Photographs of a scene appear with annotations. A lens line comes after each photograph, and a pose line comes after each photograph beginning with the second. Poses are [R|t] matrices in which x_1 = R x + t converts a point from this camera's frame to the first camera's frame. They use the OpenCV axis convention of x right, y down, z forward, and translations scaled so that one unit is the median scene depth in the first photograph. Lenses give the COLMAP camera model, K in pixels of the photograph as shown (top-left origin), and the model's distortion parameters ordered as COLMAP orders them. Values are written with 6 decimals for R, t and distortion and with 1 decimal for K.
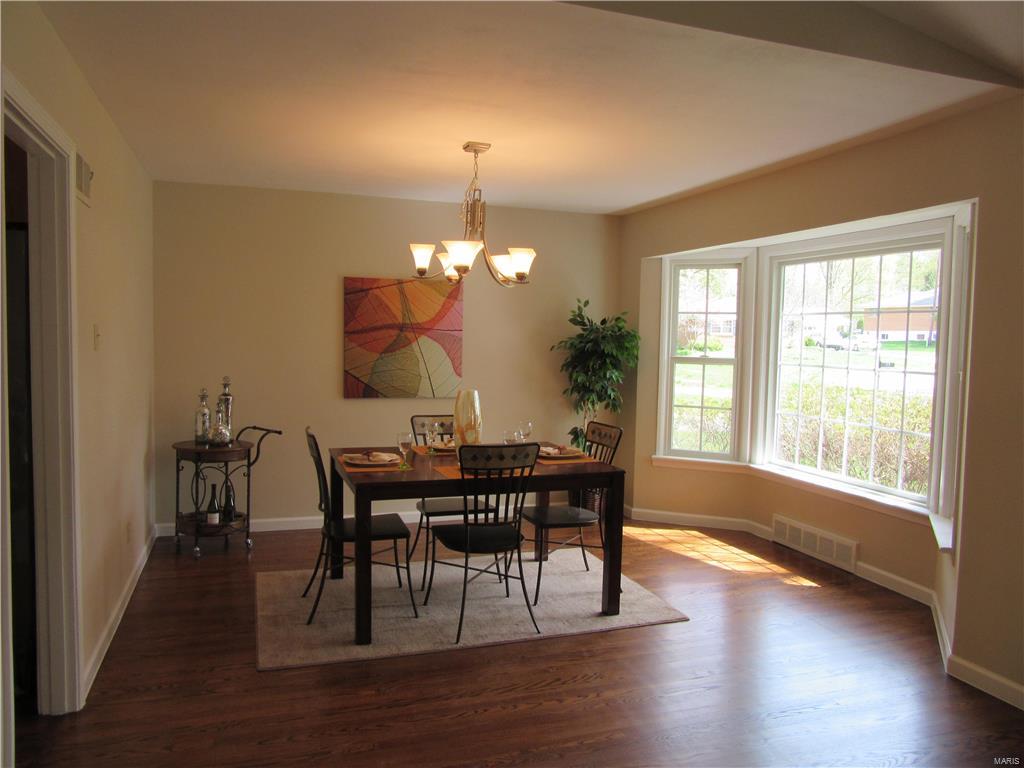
lens RADIAL K [[765.2, 0, 512.0], [0, 765.2, 384.0], [0, 0, 1]] dist [-0.009785, -0.004032]
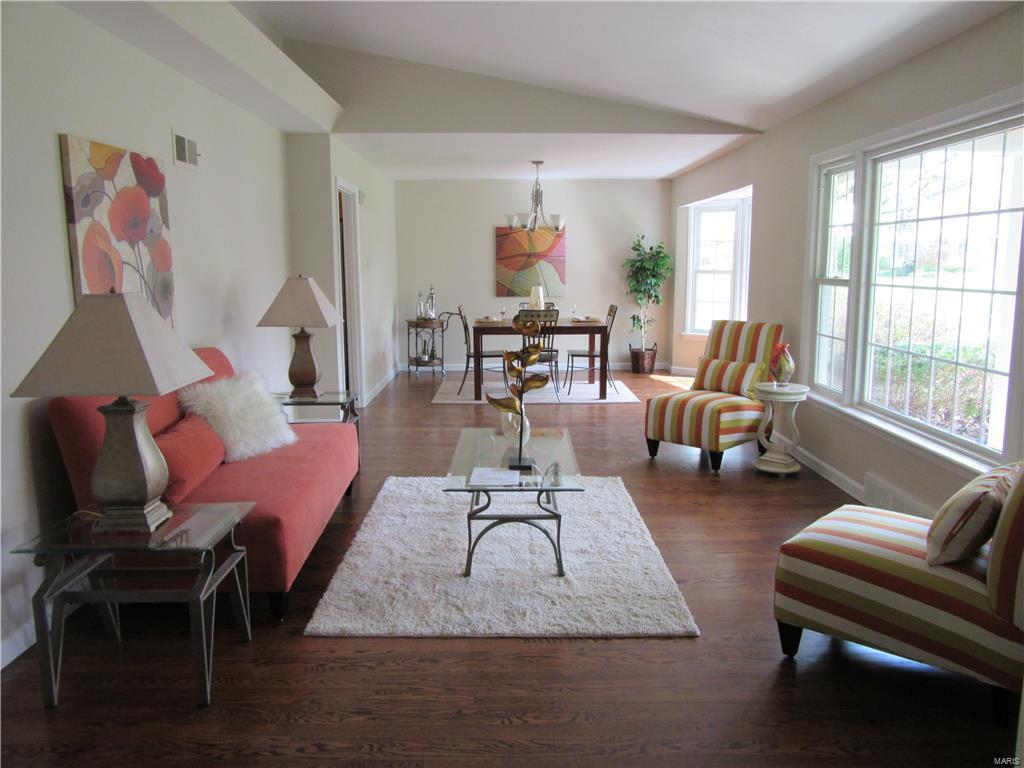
lens RADIAL K [[765.2, 0, 512.0], [0, 765.2, 384.0], [0, 0, 1]] dist [-0.009785, -0.004032]
pose [[0.948017, 0.028564, -0.316935, 0.371867], [0.000953, 0.995704, 0.092589, 0.054527], [0.318218, -0.088078, 0.943917, -0.654161]]
